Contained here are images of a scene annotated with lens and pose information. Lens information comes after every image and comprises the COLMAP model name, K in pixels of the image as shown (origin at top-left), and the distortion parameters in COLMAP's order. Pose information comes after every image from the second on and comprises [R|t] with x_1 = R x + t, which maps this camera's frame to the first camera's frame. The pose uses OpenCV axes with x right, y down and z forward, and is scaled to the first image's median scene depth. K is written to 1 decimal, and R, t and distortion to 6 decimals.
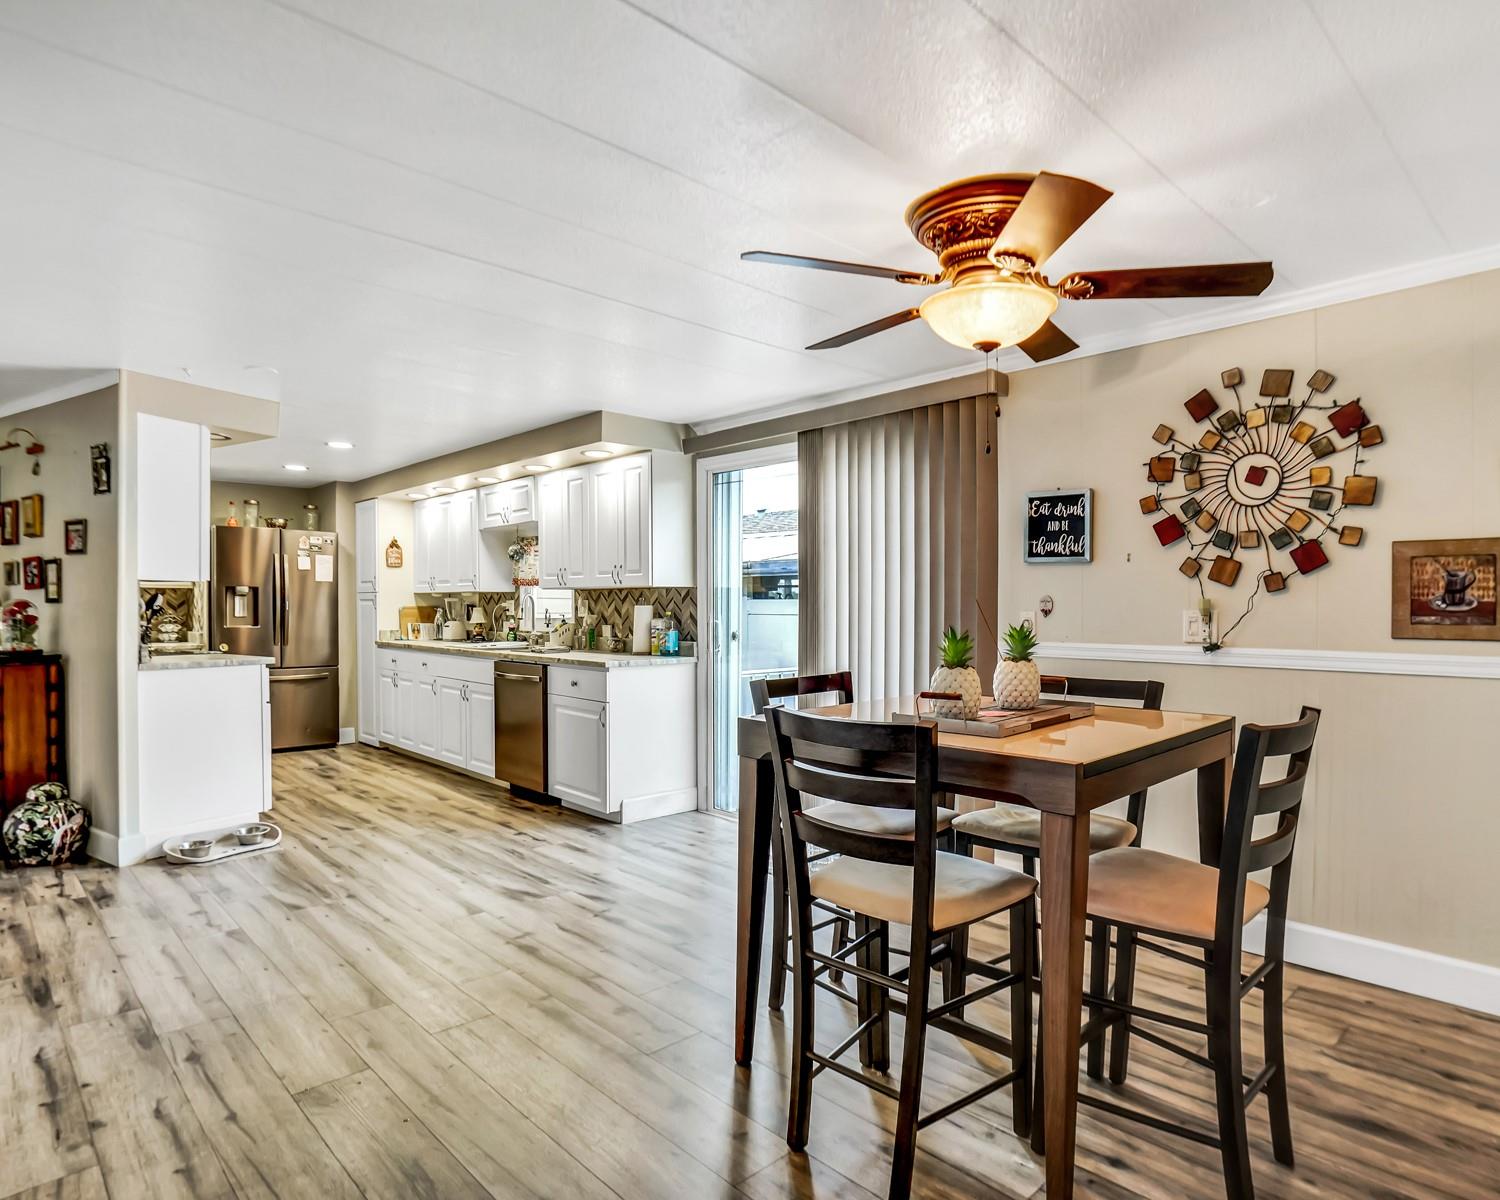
lens RADIAL K [[855.9, 0, 751.1], [0, 855.9, 598.1], [0, 0, 1]] dist [-0.003578, -0.000523]
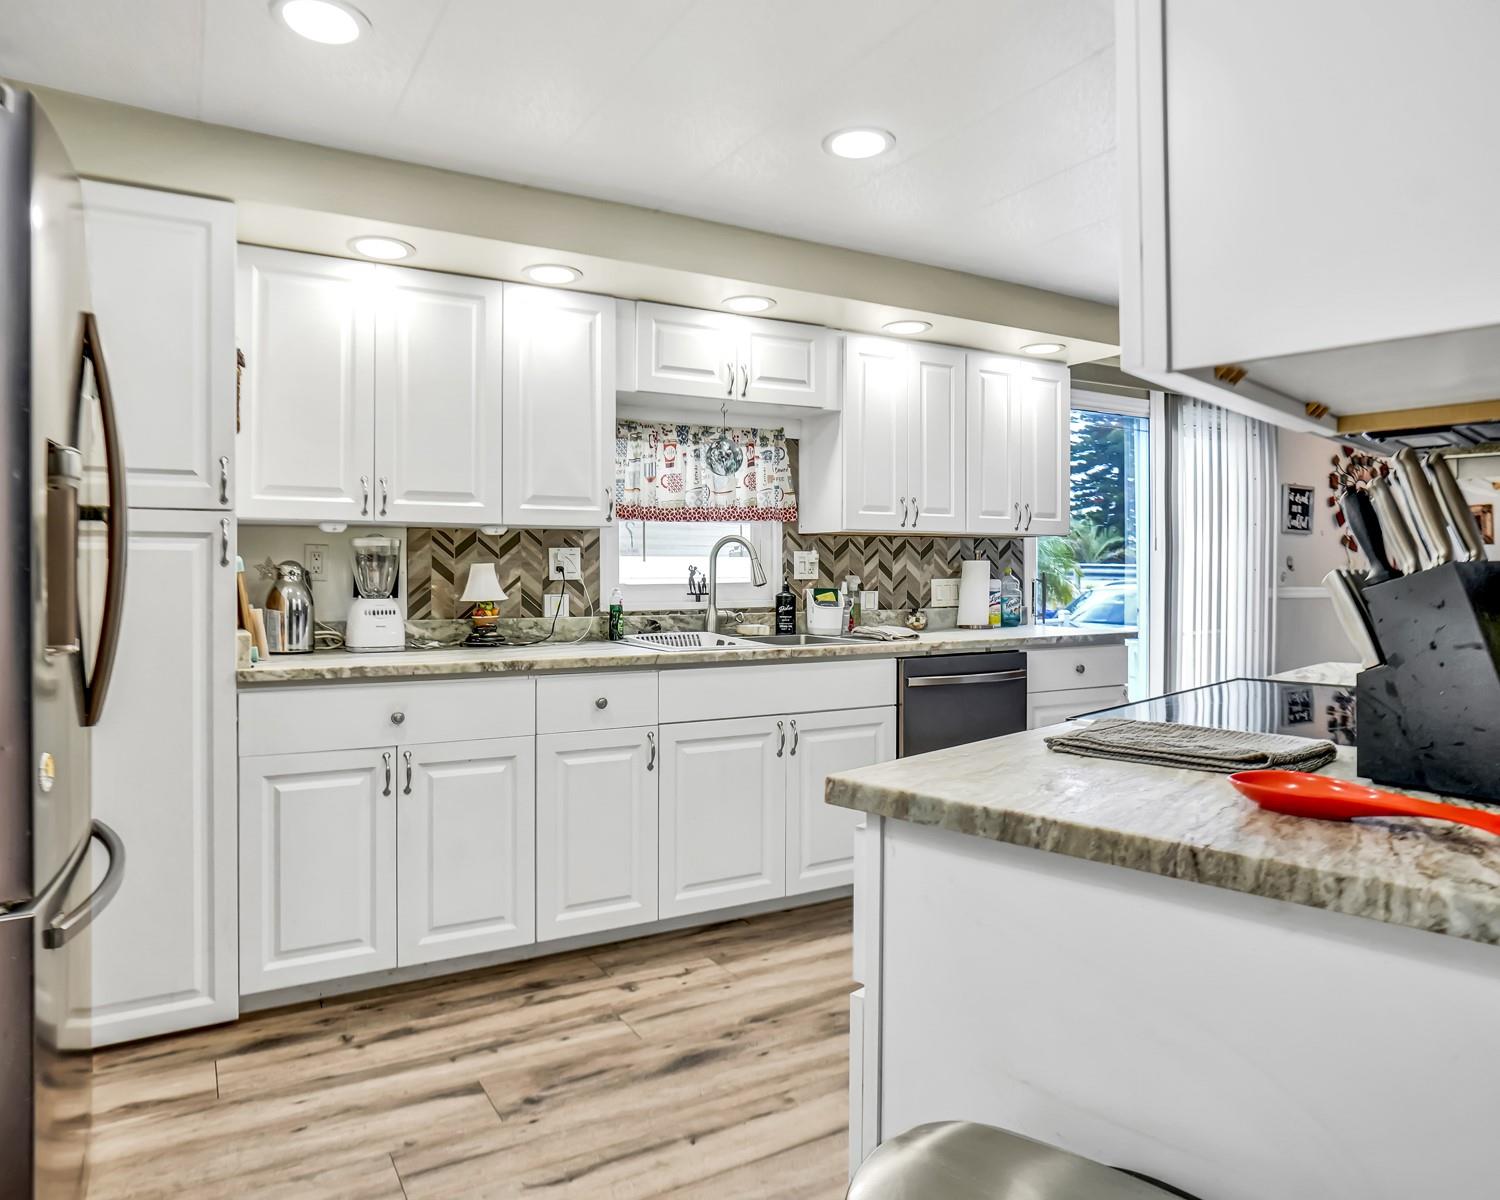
lens RADIAL K [[855.9, 0, 750.5], [0, 855.9, 603.3], [0, 0, 1]] dist [-0.003578, -0.000523]
pose [[0.289007, -0.033148, 0.956753, -0.885480], [-0.003645, 0.999355, 0.035725, 0.019741], [-0.957320, -0.013812, 0.288699, 0.977273]]
